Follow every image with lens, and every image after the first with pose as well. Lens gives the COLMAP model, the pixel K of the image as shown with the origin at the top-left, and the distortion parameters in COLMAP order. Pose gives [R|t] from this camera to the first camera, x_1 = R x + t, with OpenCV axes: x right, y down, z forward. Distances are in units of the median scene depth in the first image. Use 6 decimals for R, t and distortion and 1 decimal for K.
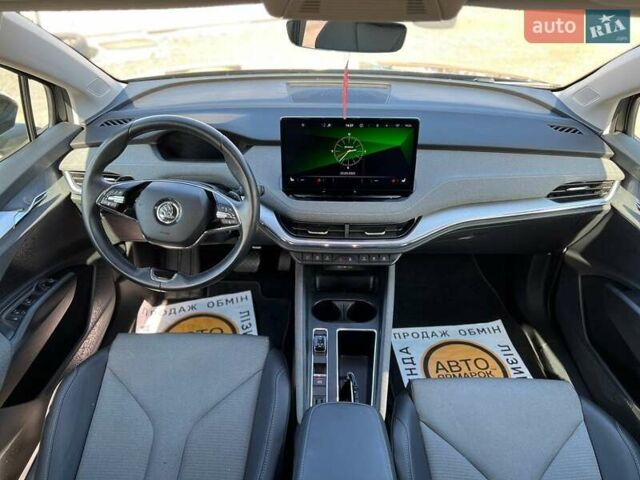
lens RADIAL K [[485.8, 0, 320.0], [0, 485.8, 240.0], [0, 0, 1]] dist [-0.000077, -0.000718]
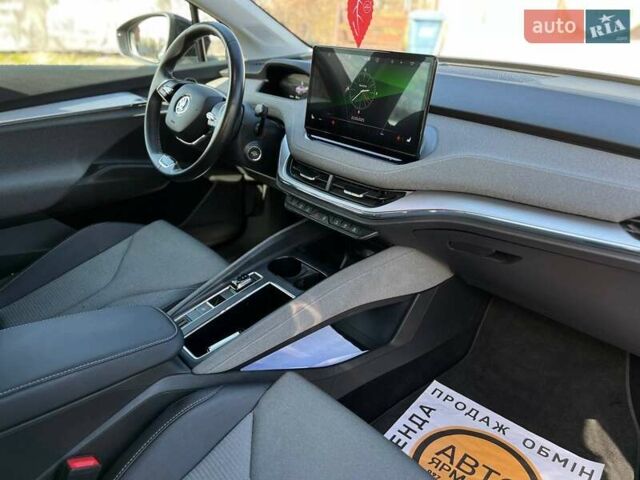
lens RADIAL K [[485.8, 0, 320.0], [0, 485.8, 240.0], [0, 0, 1]] dist [-0.000077, -0.000718]
pose [[0.689872, 0.324450, -0.647154, 0.614350], [-0.411376, 0.911281, 0.018339, 0.062784], [0.595690, 0.253572, 0.762138, 0.374599]]
